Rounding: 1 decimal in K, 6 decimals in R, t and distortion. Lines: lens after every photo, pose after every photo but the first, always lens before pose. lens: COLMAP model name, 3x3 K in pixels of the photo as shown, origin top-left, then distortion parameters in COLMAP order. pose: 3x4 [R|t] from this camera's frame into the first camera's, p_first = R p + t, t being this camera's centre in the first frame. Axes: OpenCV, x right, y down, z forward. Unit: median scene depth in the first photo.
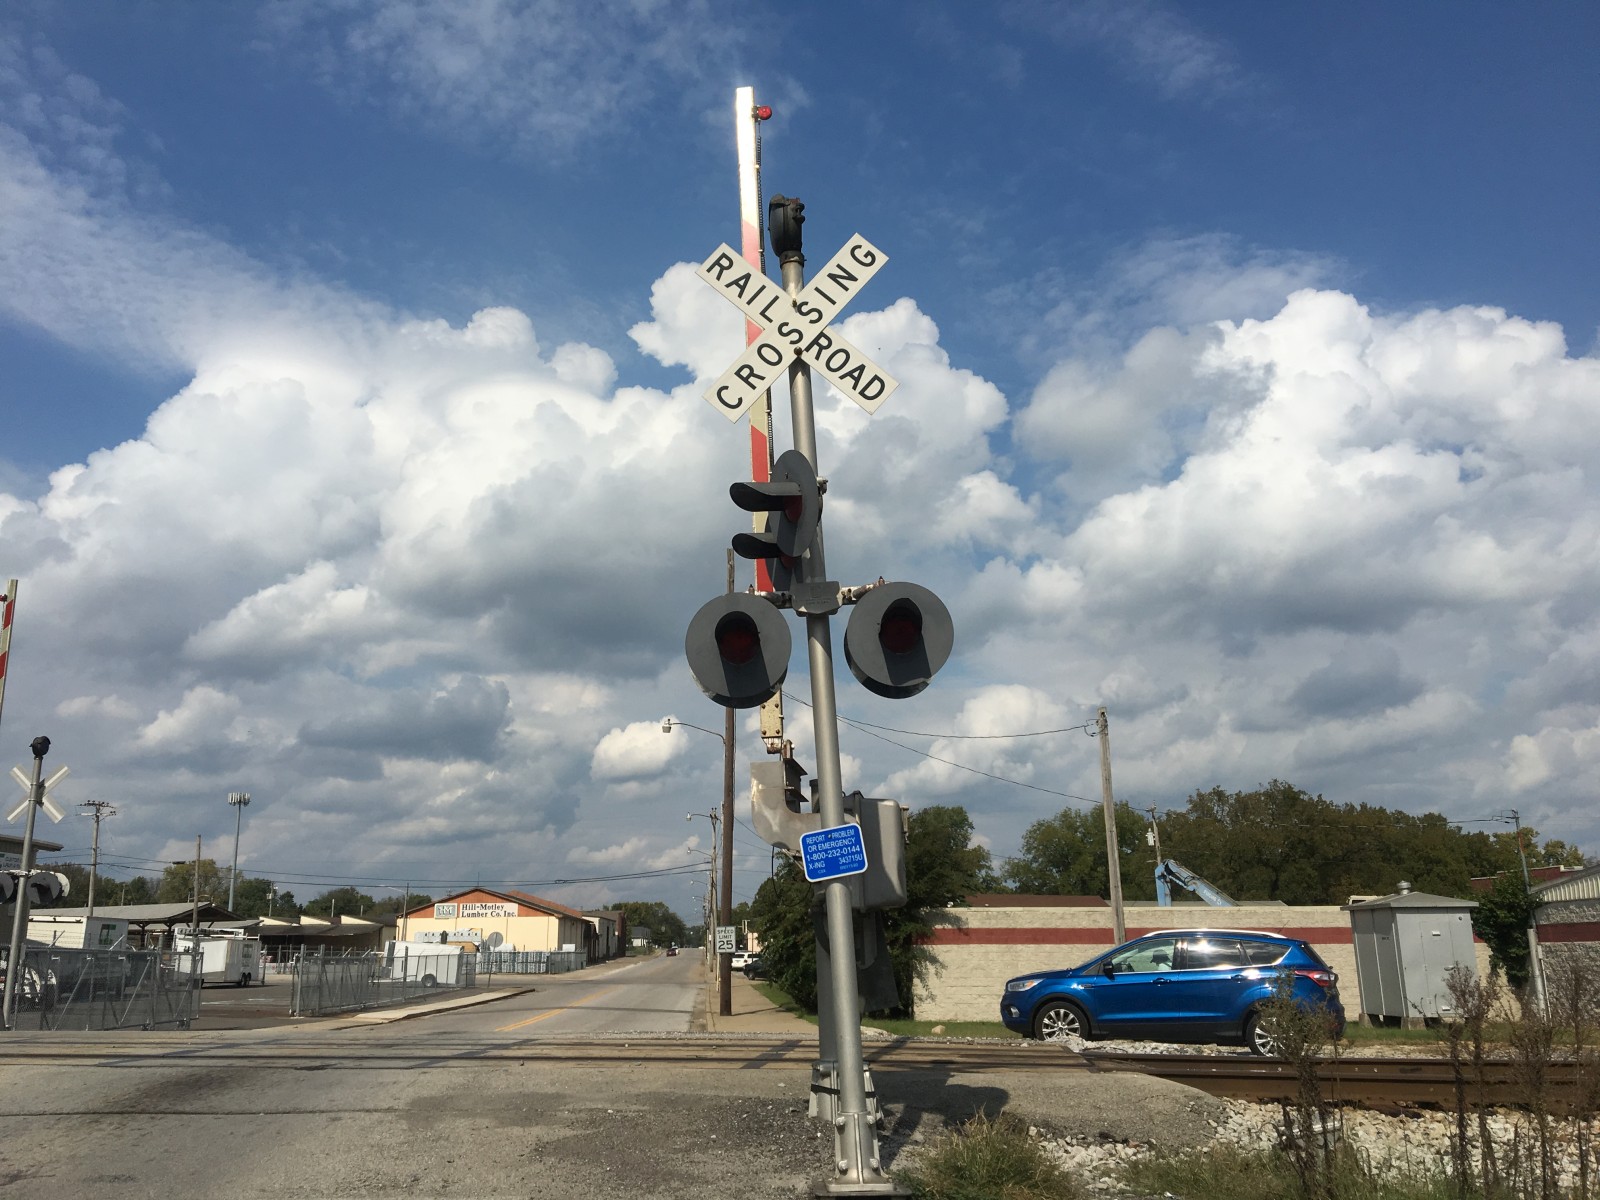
lens RADIAL K [[1342.1, 0, 793.1], [0, 1342.1, 607.4], [0, 0, 1]] dist [0.088936, -0.120995]
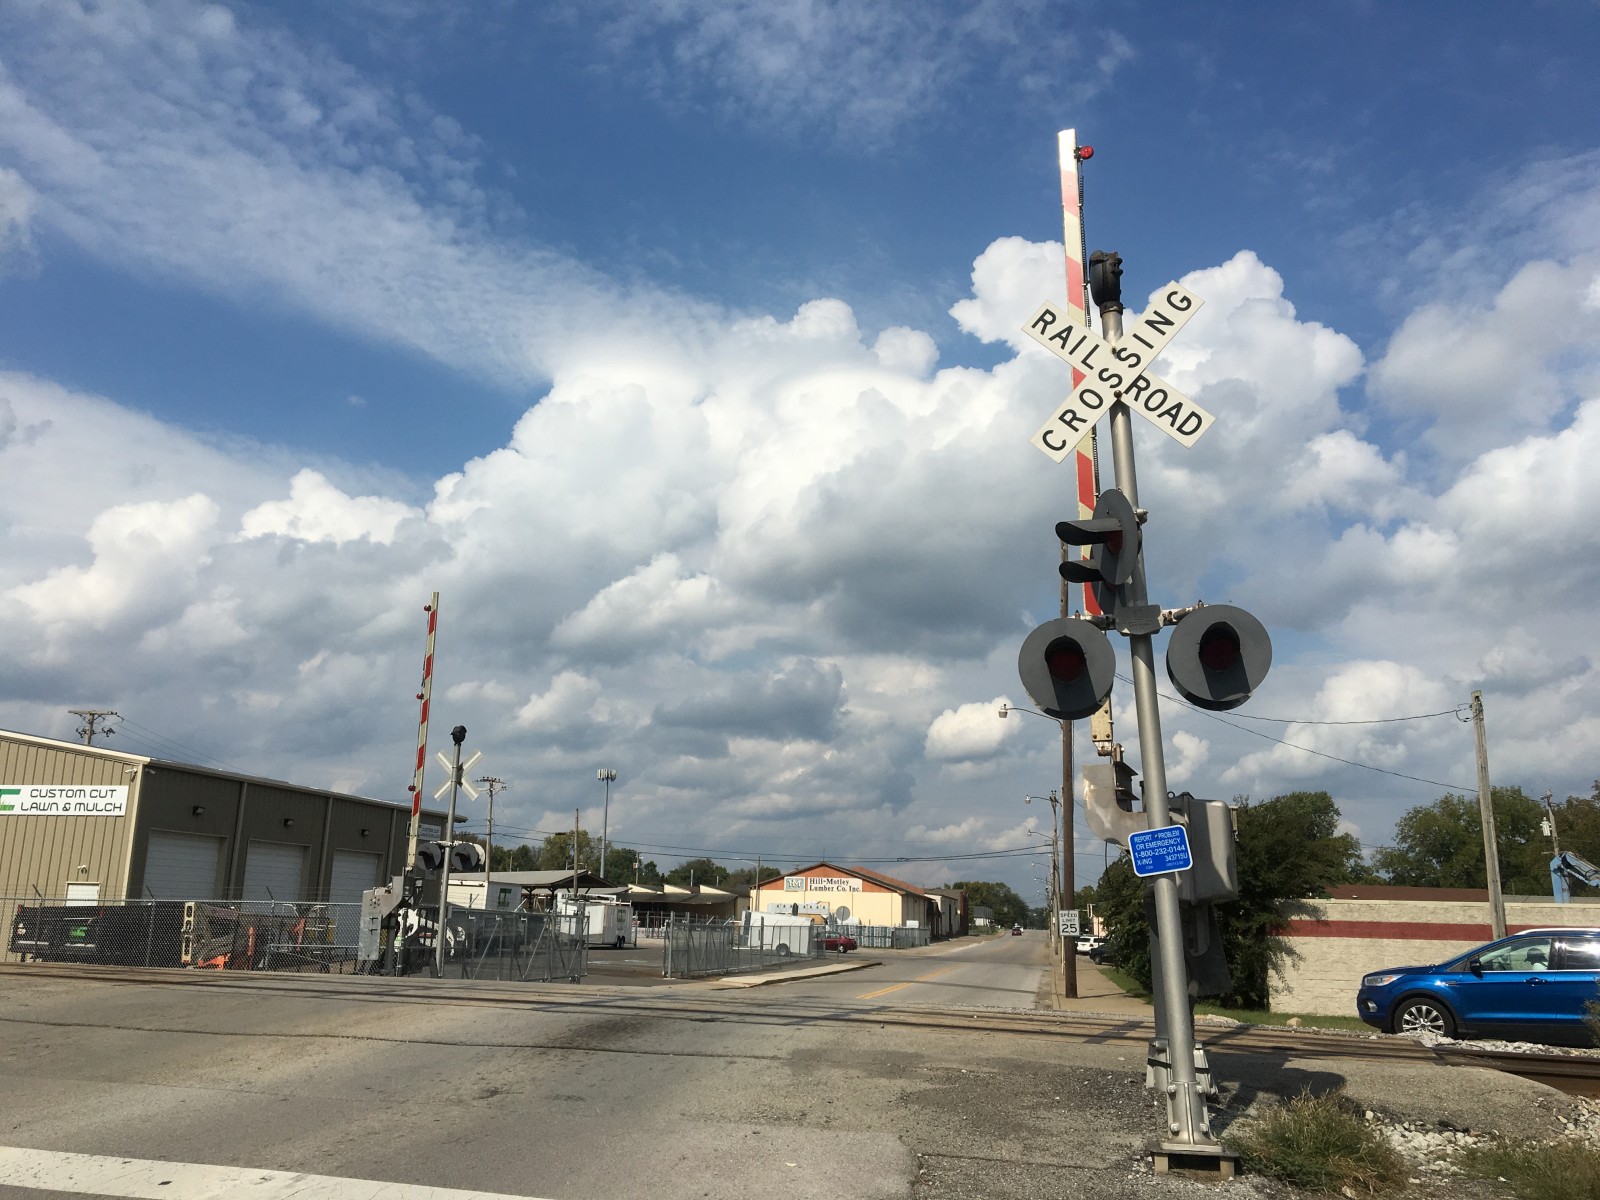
lens RADIAL K [[1390.4, 0, 764.9], [0, 1390.4, 596.3], [0, 0, 1]] dist [0.114575, -0.161850]
pose [[0.966997, -0.028311, -0.253212, 0.002858], [0.032278, 0.999412, 0.011525, -0.012989], [0.252737, -0.019318, 0.967342, -0.052401]]
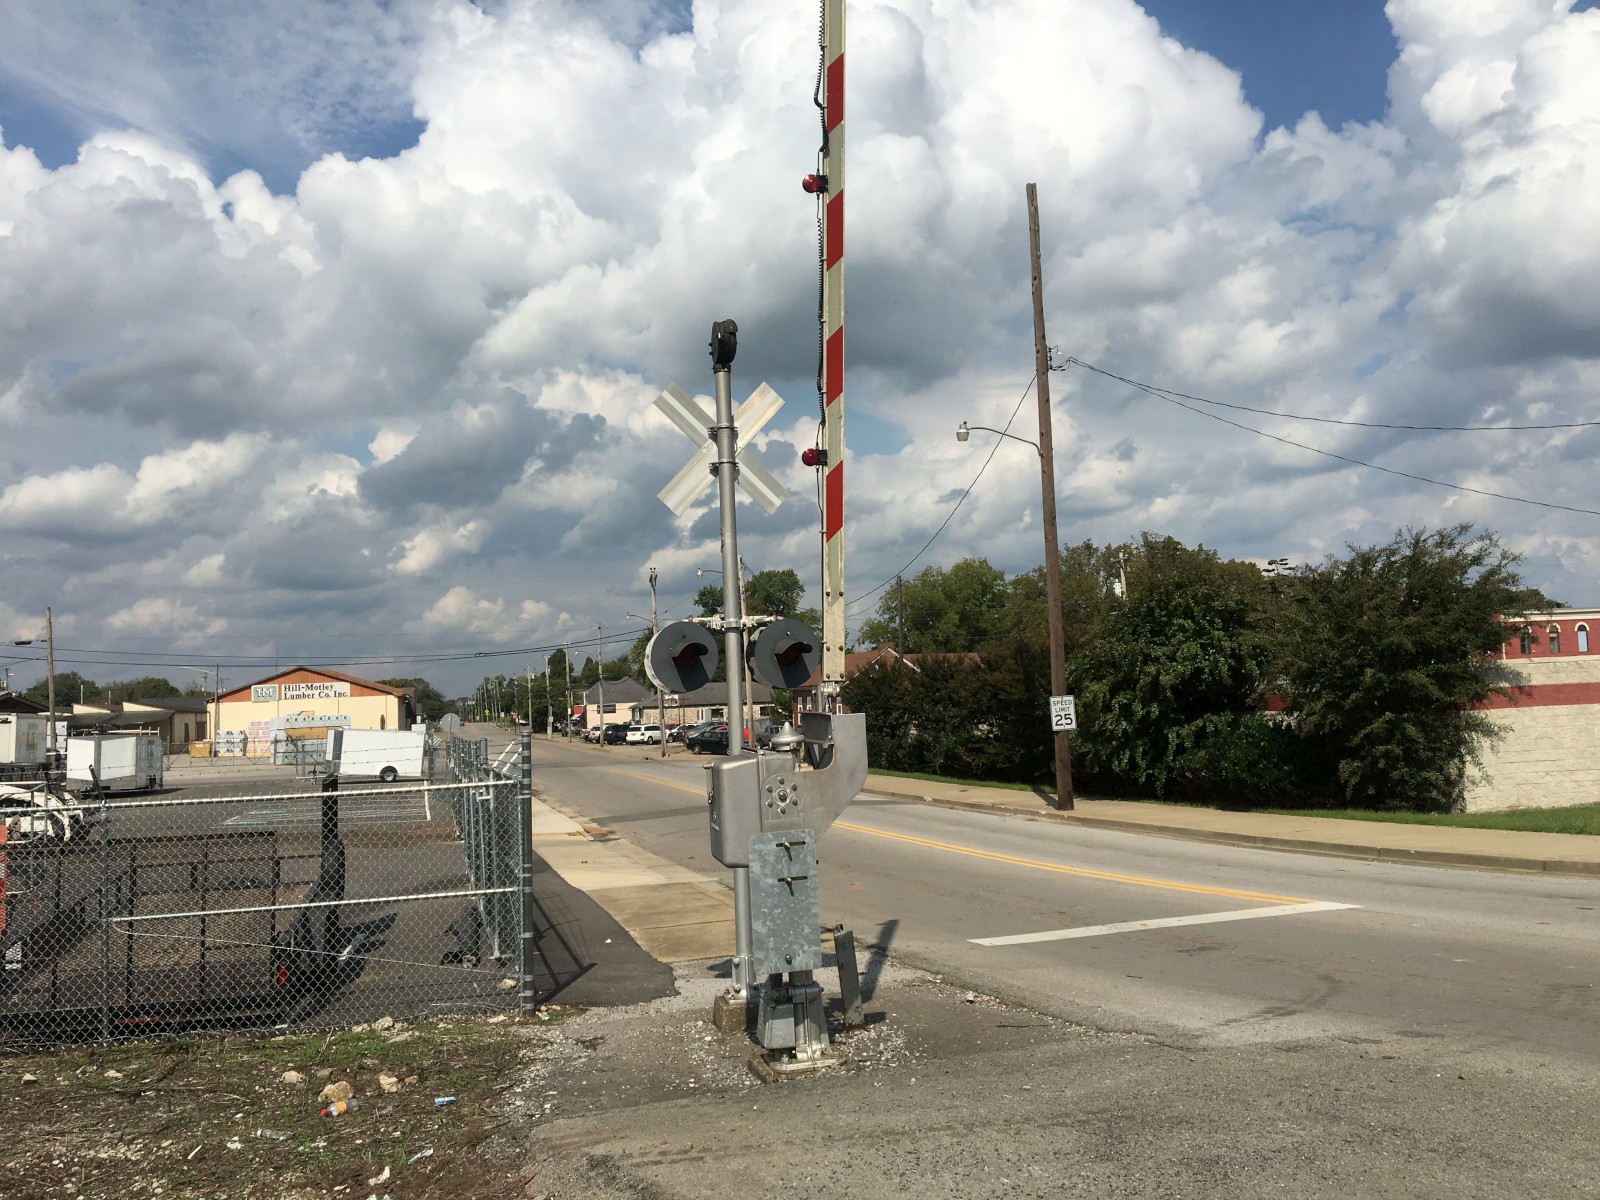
lens RADIAL K [[1342.1, 0, 793.1], [0, 1342.1, 607.4], [0, 0, 1]] dist [0.088936, -0.120995]
pose [[0.973381, -0.024228, 0.227911, -0.309806], [-0.014839, 0.985649, 0.168155, 0.056013], [-0.228714, -0.167061, 0.959052, 0.281764]]
